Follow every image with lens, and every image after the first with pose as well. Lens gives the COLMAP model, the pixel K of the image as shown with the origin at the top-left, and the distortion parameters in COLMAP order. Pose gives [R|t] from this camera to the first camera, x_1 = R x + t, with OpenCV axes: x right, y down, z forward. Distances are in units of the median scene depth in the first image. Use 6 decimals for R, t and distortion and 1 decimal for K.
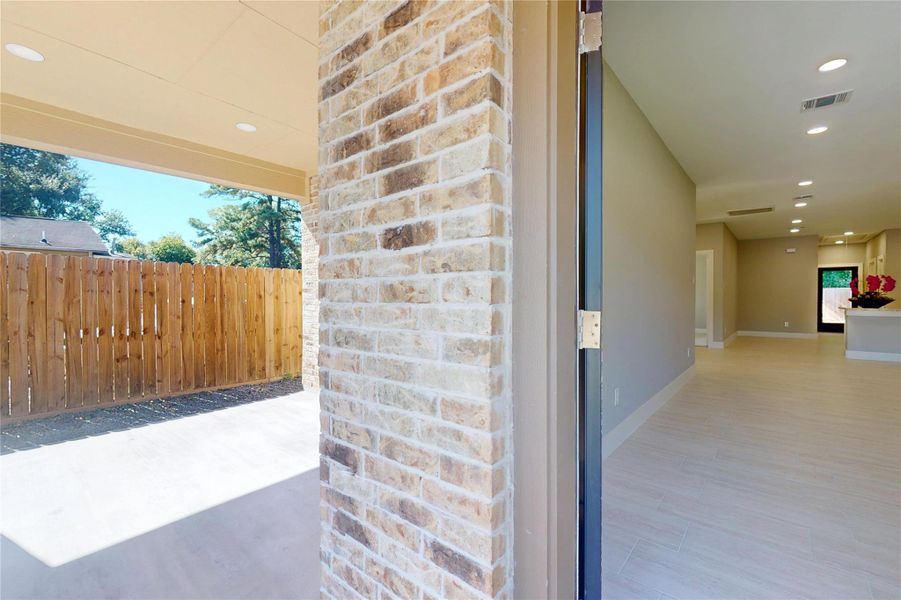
lens RADIAL K [[391.0, 0, 450.3], [0, 391.0, 301.5], [0, 0, 1]] dist [0.001714, -0.000214]
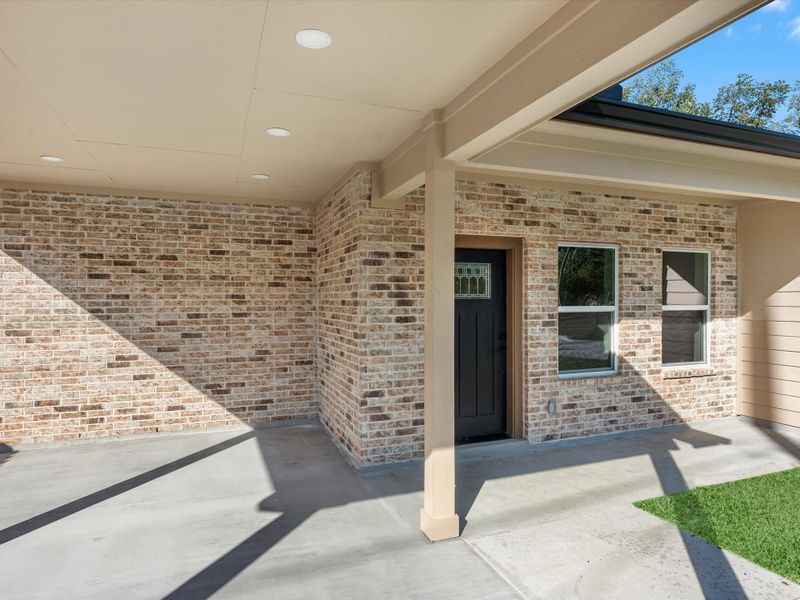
lens RADIAL K [[467.0, 0, 399.0], [0, 467.0, 302.3], [0, 0, 1]] dist [-0.003605, -0.000029]
pose [[0.487712, -0.001571, 0.873003, -3.657507], [0.013405, 0.999894, -0.005689, -0.290647], [-0.872902, 0.014478, 0.487682, -0.938610]]
